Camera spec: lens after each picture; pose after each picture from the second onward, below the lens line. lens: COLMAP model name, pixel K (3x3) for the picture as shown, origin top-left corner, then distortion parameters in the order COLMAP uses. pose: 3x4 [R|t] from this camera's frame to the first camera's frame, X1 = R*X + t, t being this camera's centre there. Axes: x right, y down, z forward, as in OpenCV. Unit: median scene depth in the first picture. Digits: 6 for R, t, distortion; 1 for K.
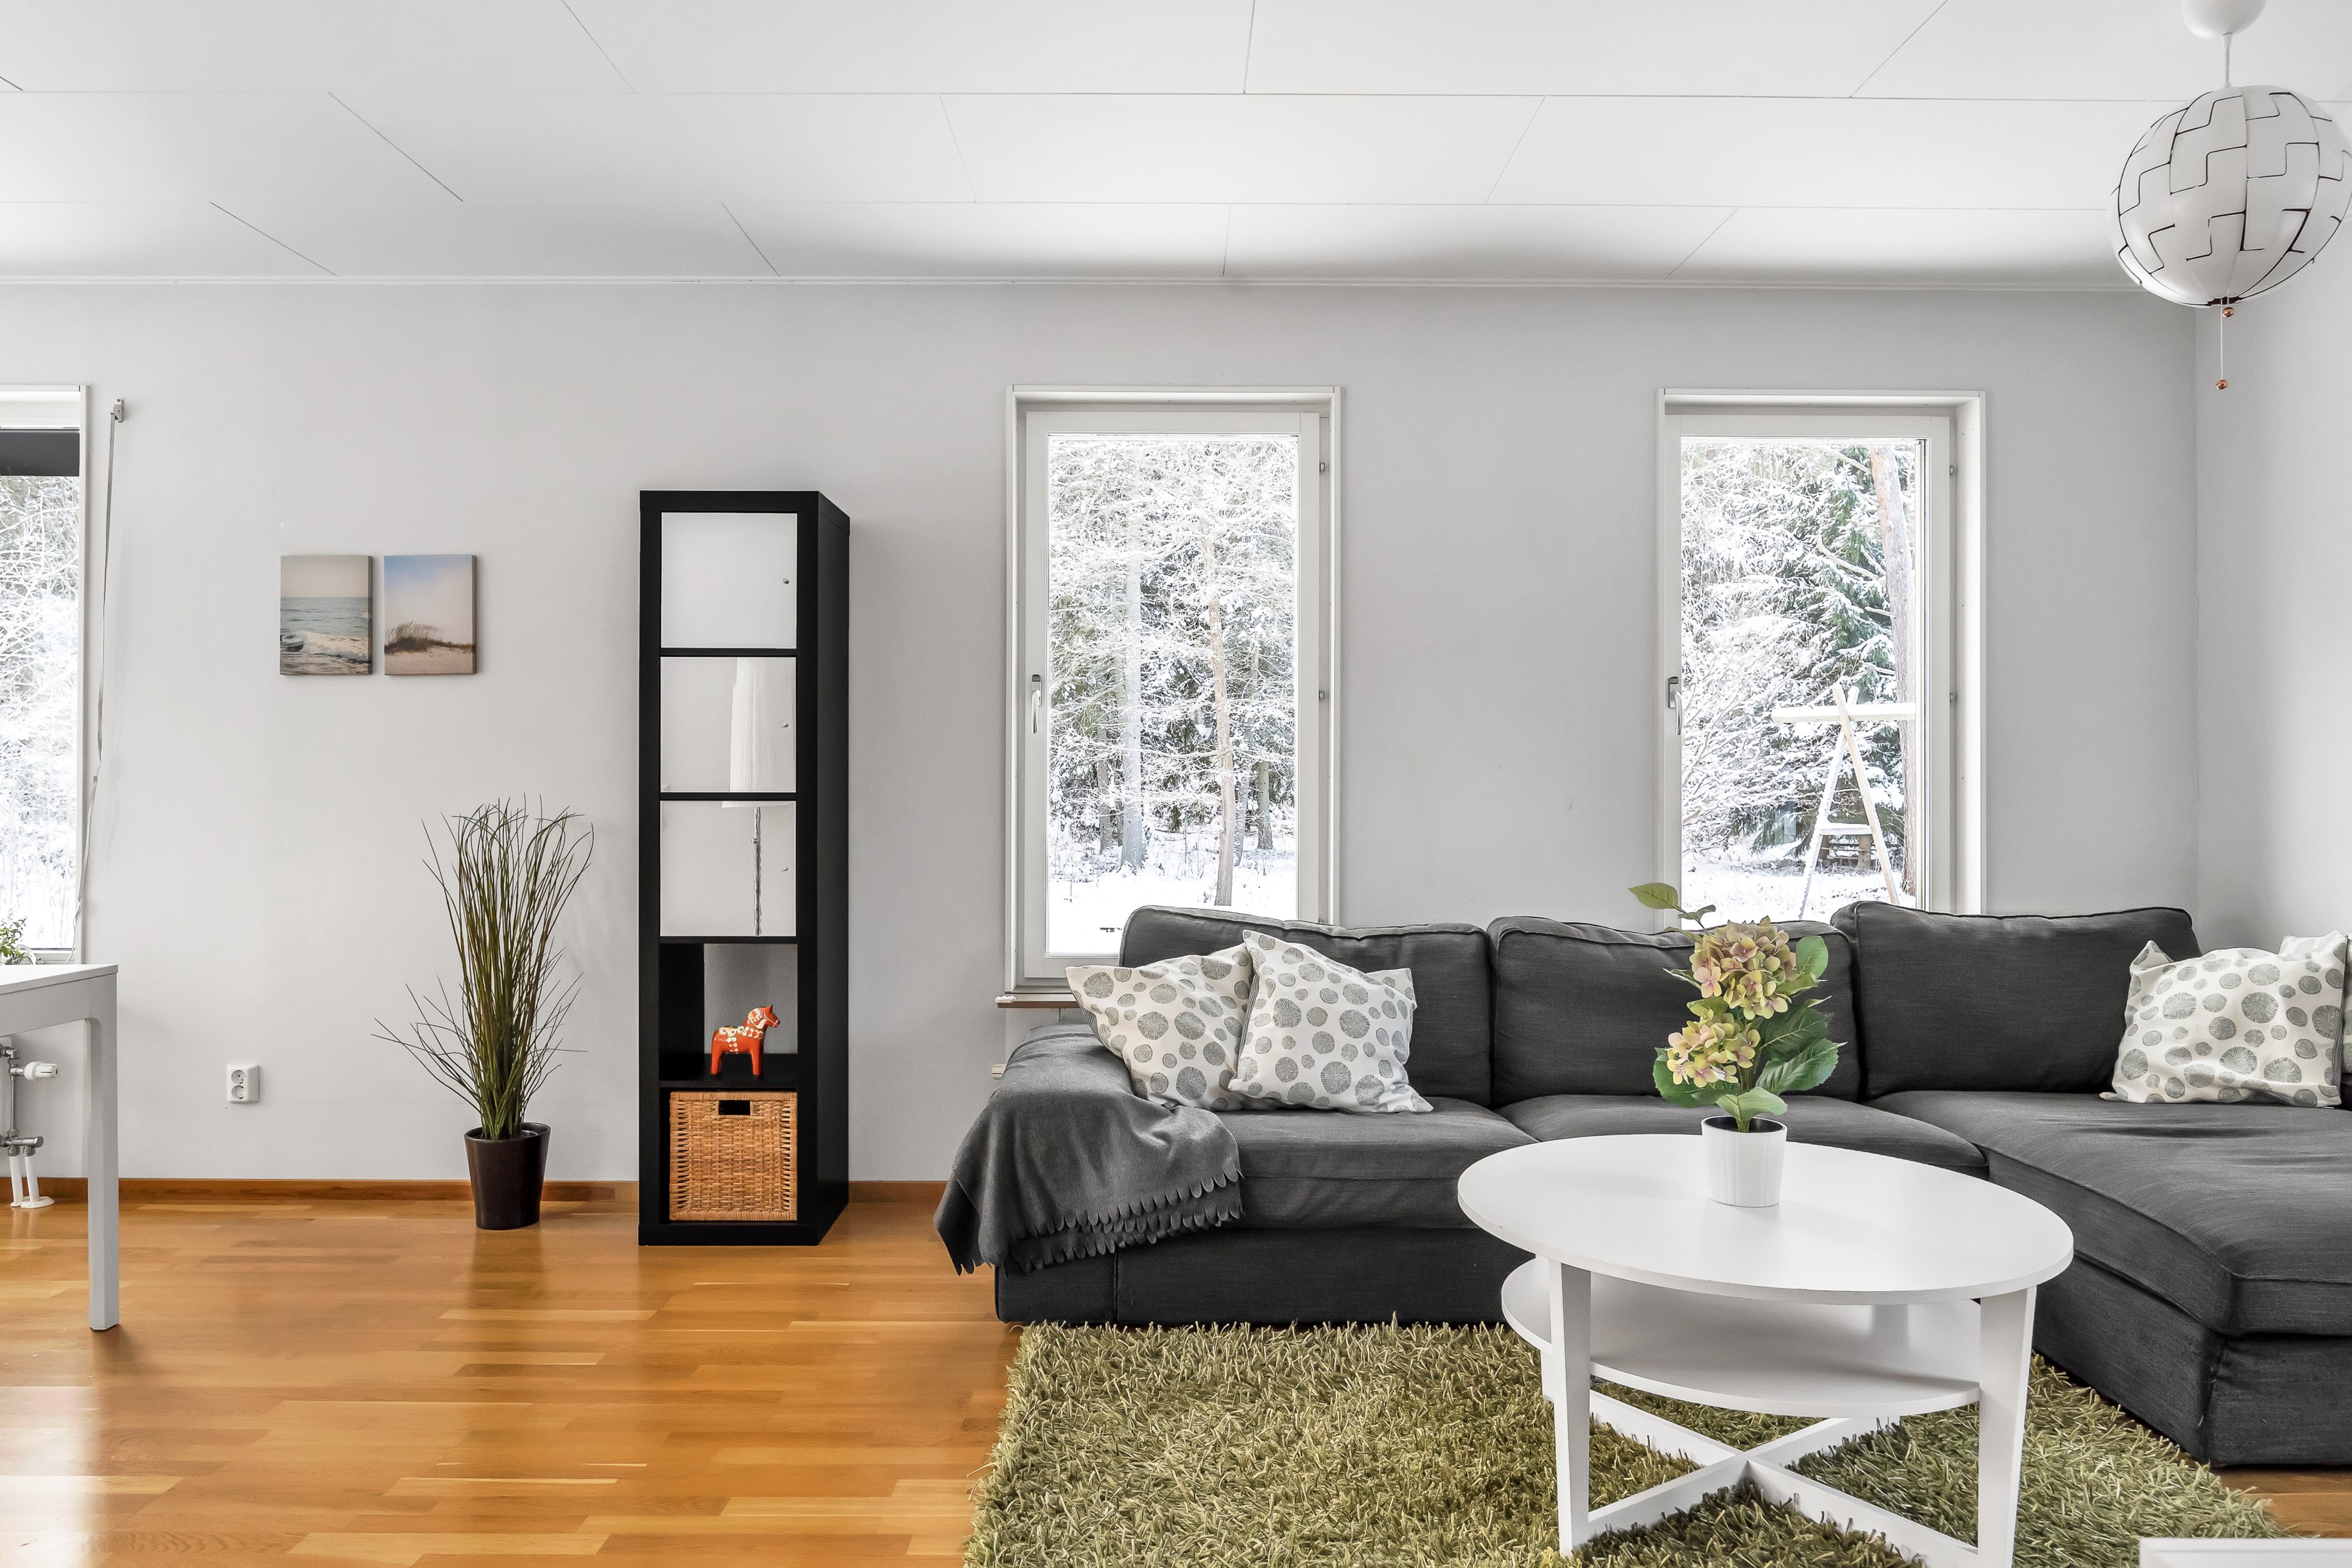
lens RADIAL K [[1572.3, 0, 1176.0], [0, 1572.3, 784.0], [0, 0, 1]] dist [-0.003679, 0.000259]
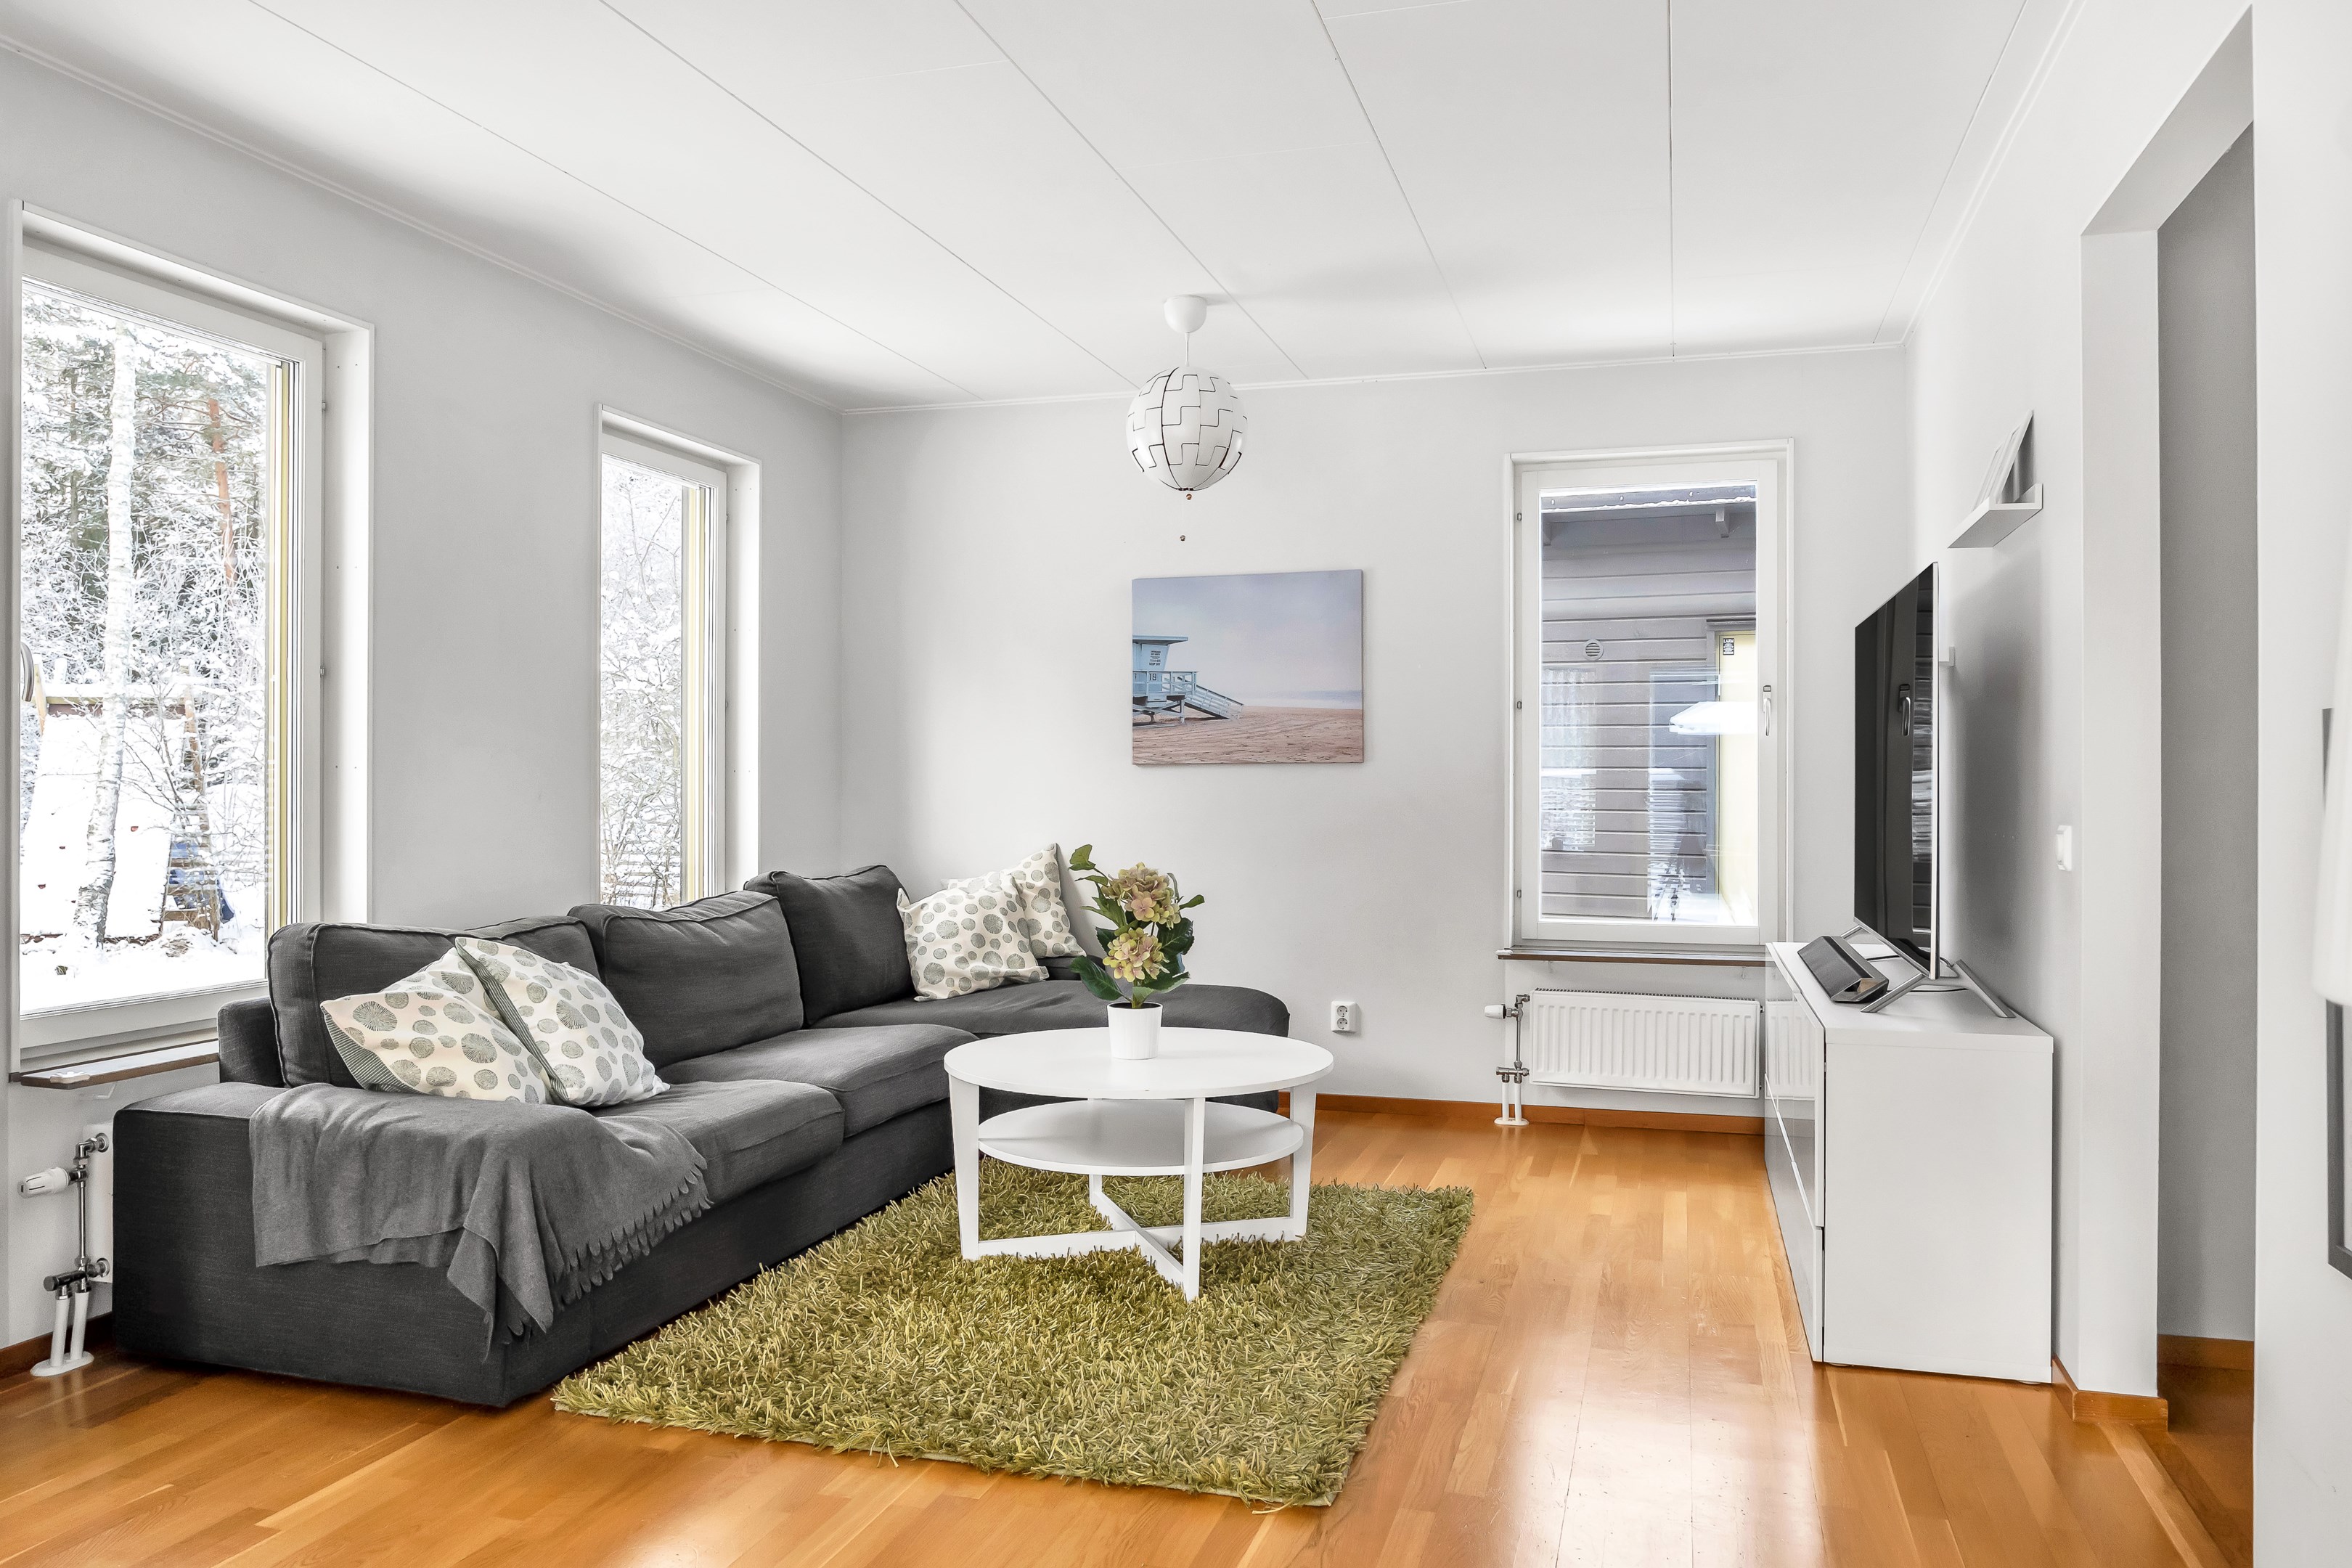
lens RADIAL K [[1677.5, 0, 1176.0], [0, 1677.5, 784.0], [0, 0, 1]] dist [-0.001294, 0.000482]
pose [[0.289074, 0.000607, 0.957306, -1.917060], [-0.000090, 1.000000, -0.000607, 0.021594], [-0.957307, 0.000089, 0.289074, 0.875478]]
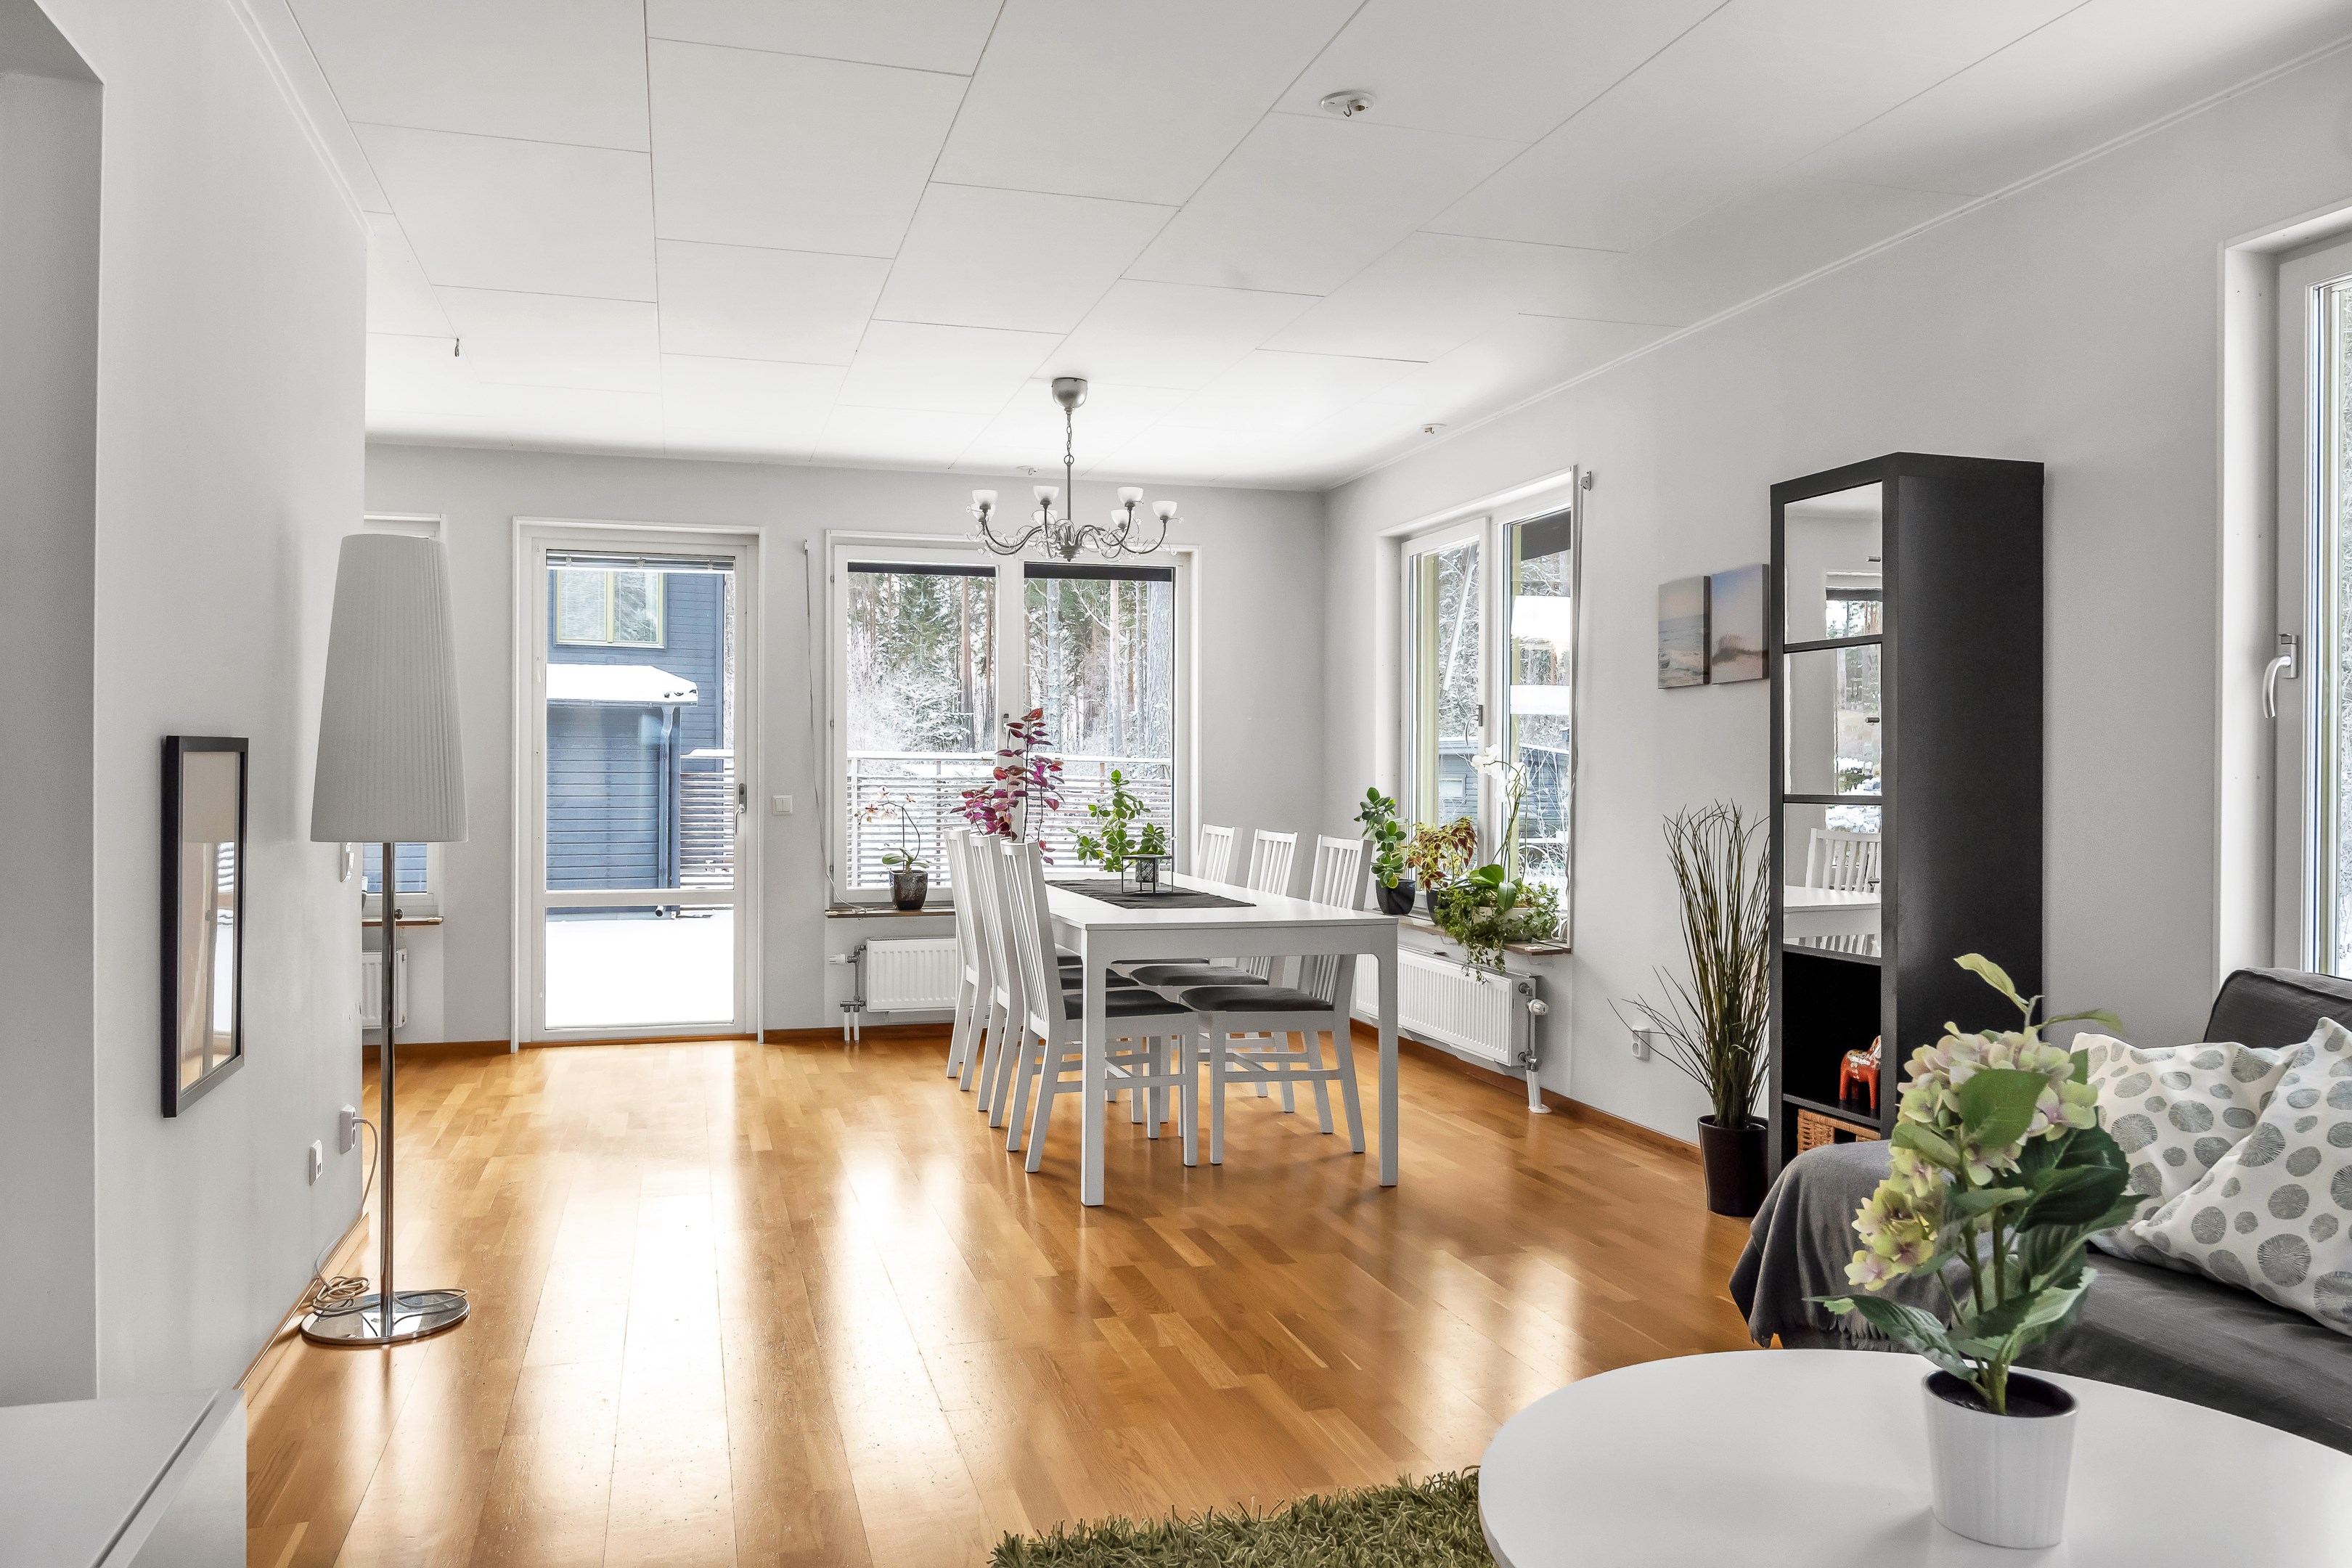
lens RADIAL K [[1677.5, 0, 1176.0], [0, 1677.5, 784.0], [0, 0, 1]] dist [-0.001294, 0.000482]
pose [[0.283292, 0.002994, -0.959029, 0.500929], [-0.003769, 0.999991, 0.002009, -0.001546], [0.959026, 0.003046, 0.283301, 0.316125]]
